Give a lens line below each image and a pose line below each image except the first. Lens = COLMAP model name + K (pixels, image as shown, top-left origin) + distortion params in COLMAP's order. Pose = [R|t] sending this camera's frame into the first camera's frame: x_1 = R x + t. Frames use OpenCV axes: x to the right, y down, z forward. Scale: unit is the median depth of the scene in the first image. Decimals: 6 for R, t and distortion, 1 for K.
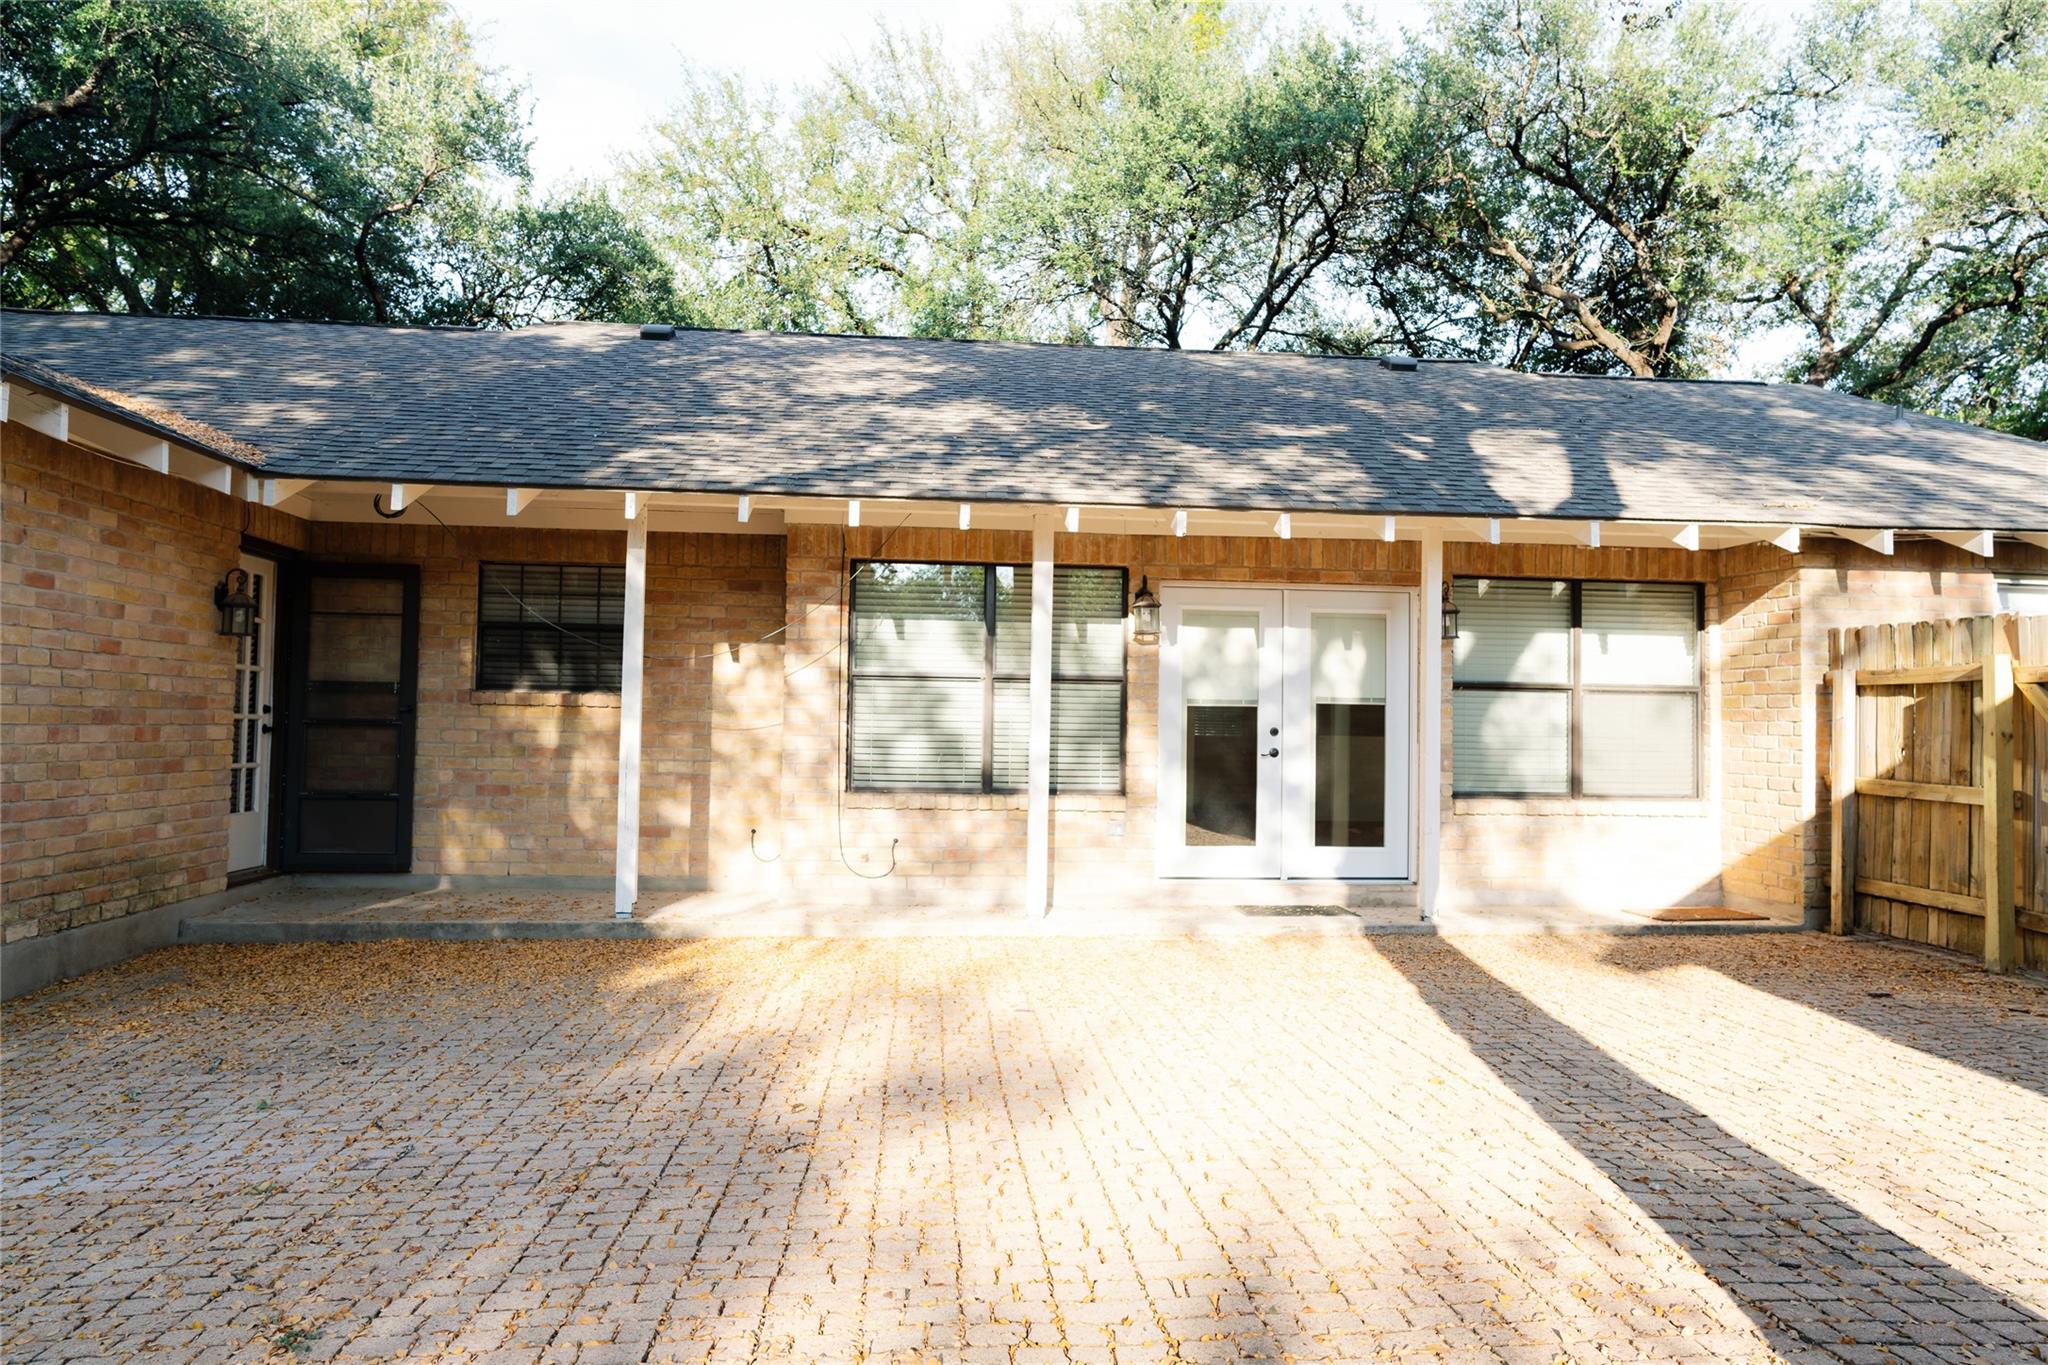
lens RADIAL K [[1356.7, 0, 1021.5], [0, 1356.7, 684.8], [0, 0, 1]] dist [0.005523, 0.005376]
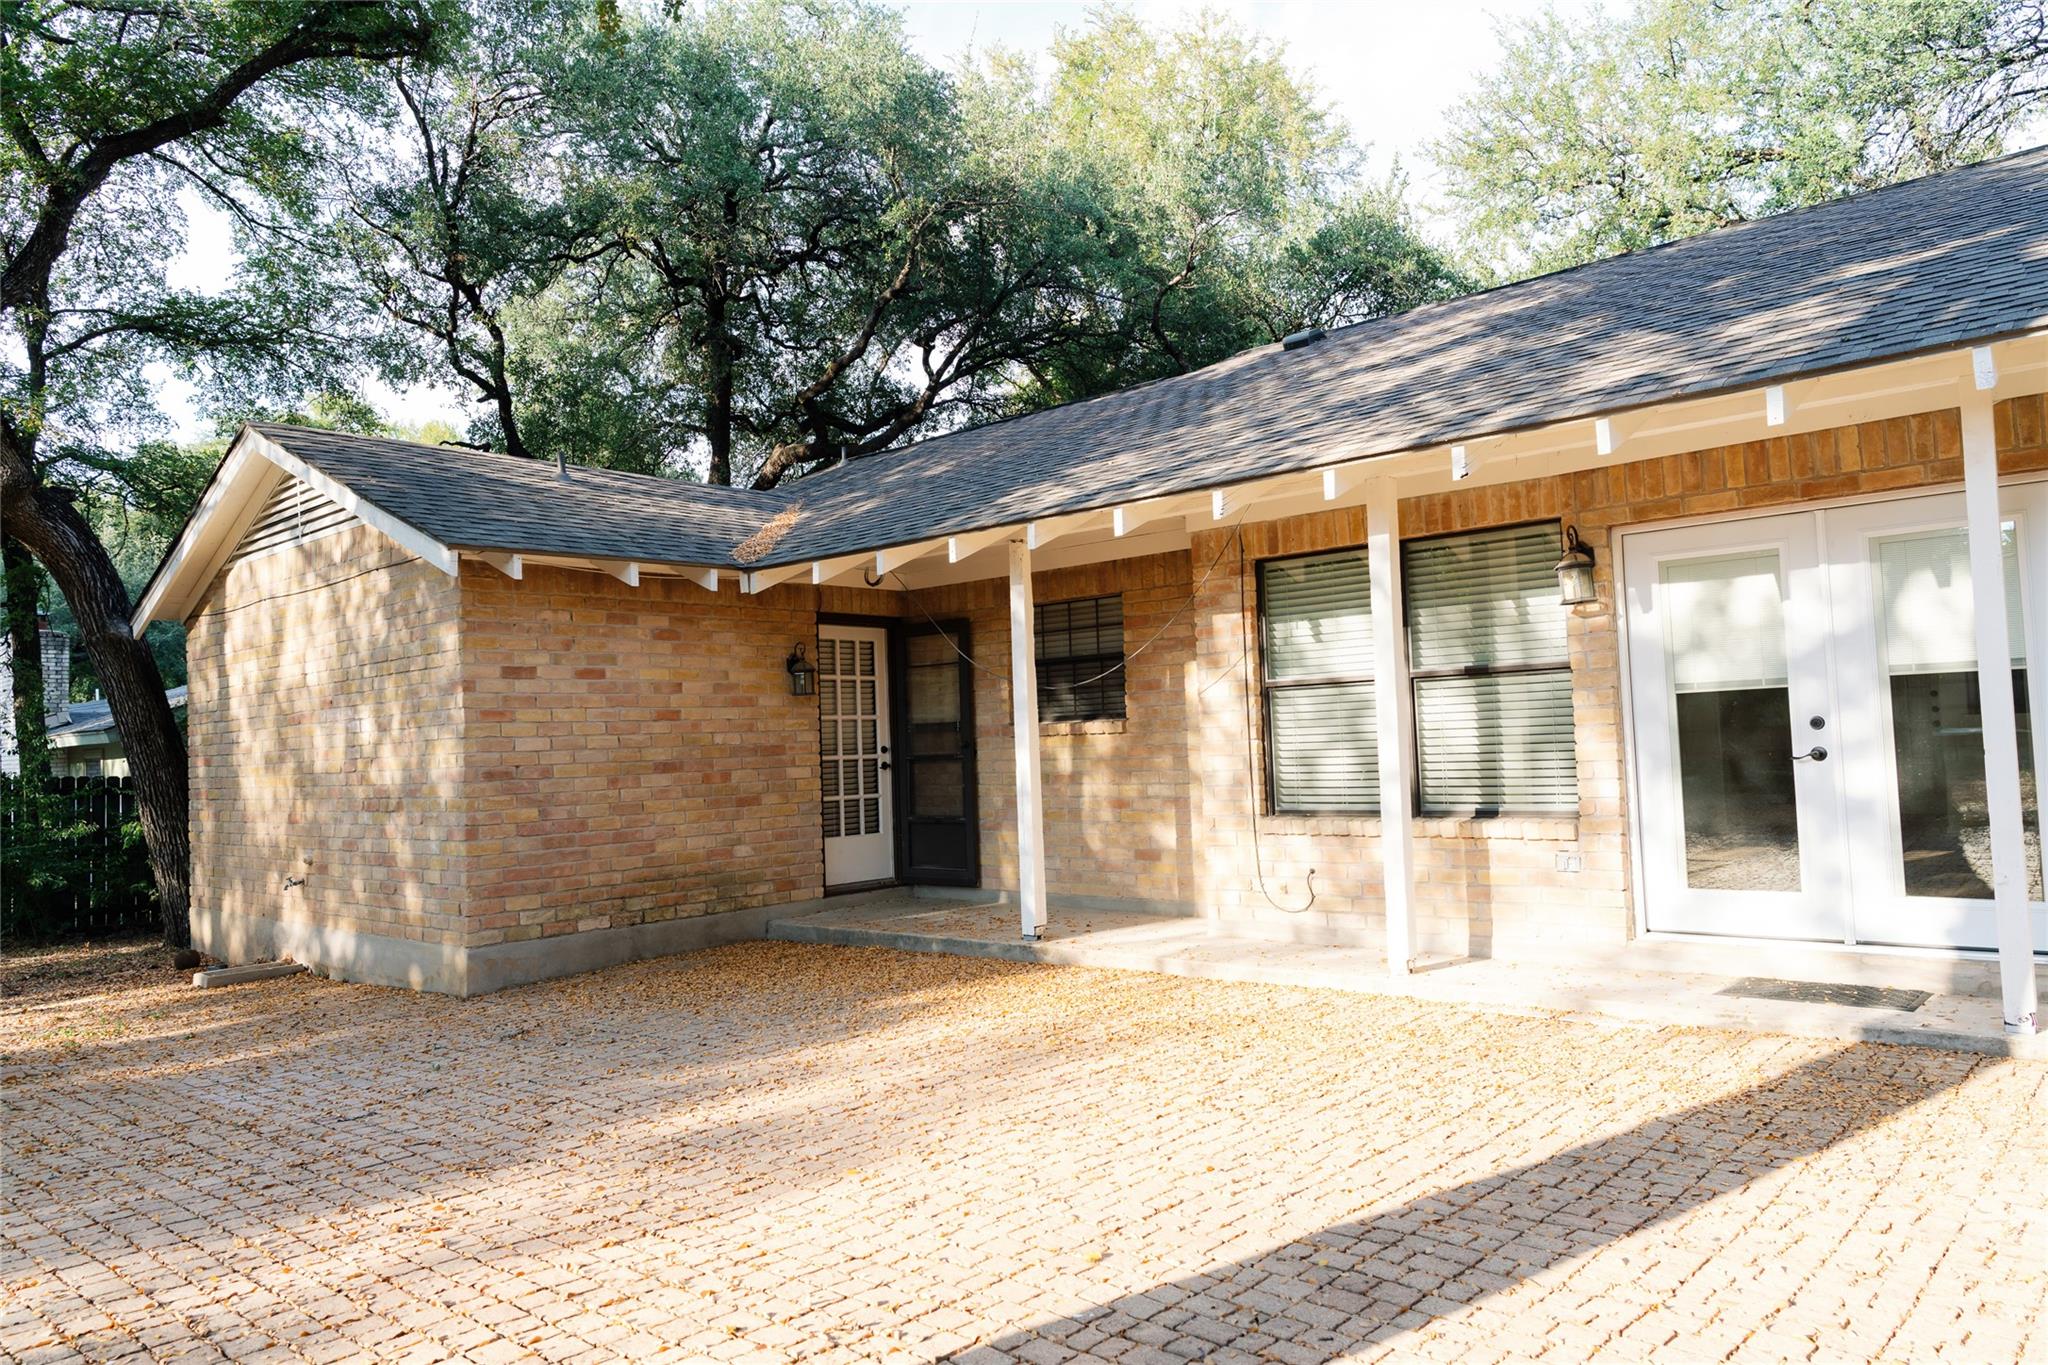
lens RADIAL K [[1356.7, 0, 1021.9], [0, 1356.7, 678.4], [0, 0, 1]] dist [0.005523, 0.005376]
pose [[0.682165, -0.078484, -0.726974, 0.420779], [0.073610, 0.996543, -0.038514, 0.010316], [0.727484, -0.027240, 0.685584, 0.255348]]
